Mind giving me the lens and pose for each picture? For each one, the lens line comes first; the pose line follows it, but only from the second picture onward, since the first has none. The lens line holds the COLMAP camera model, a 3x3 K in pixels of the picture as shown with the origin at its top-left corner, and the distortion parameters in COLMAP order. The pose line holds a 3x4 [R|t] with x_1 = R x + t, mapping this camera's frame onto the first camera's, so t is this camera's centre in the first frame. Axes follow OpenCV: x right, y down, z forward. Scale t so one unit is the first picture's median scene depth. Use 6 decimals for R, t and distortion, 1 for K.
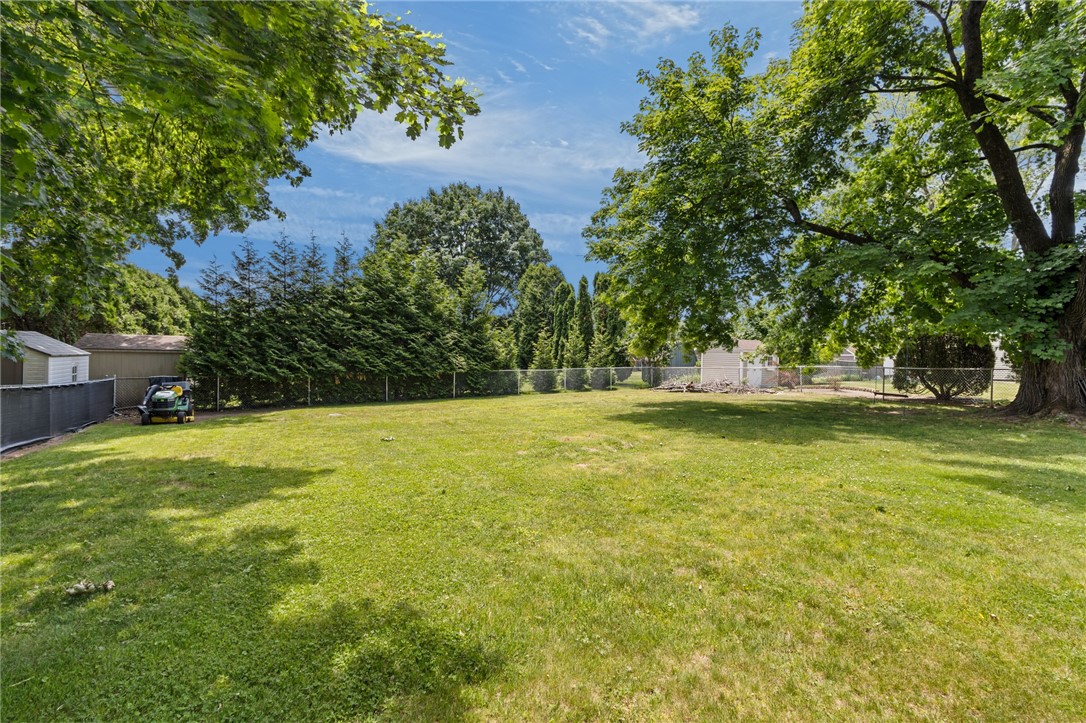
lens RADIAL K [[504.8, 0, 548.7], [0, 504.8, 362.3], [0, 0, 1]] dist [0.009539, -0.003778]
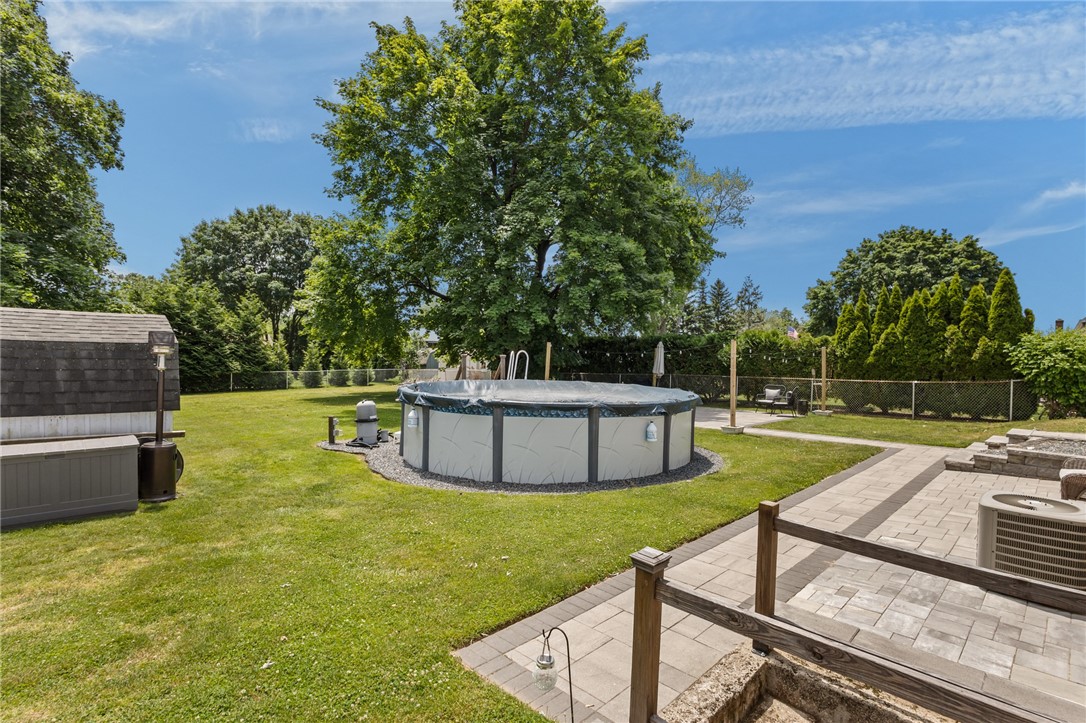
lens RADIAL K [[504.8, 0, 537.0], [0, 504.8, 366.0], [0, 0, 1]] dist [0.009539, -0.003778]
pose [[0.969875, 0.004649, 0.243559, 0.283024], [-0.008316, 0.999867, 0.014028, -0.025867], [-0.243461, -0.015631, 0.969785, -0.545523]]
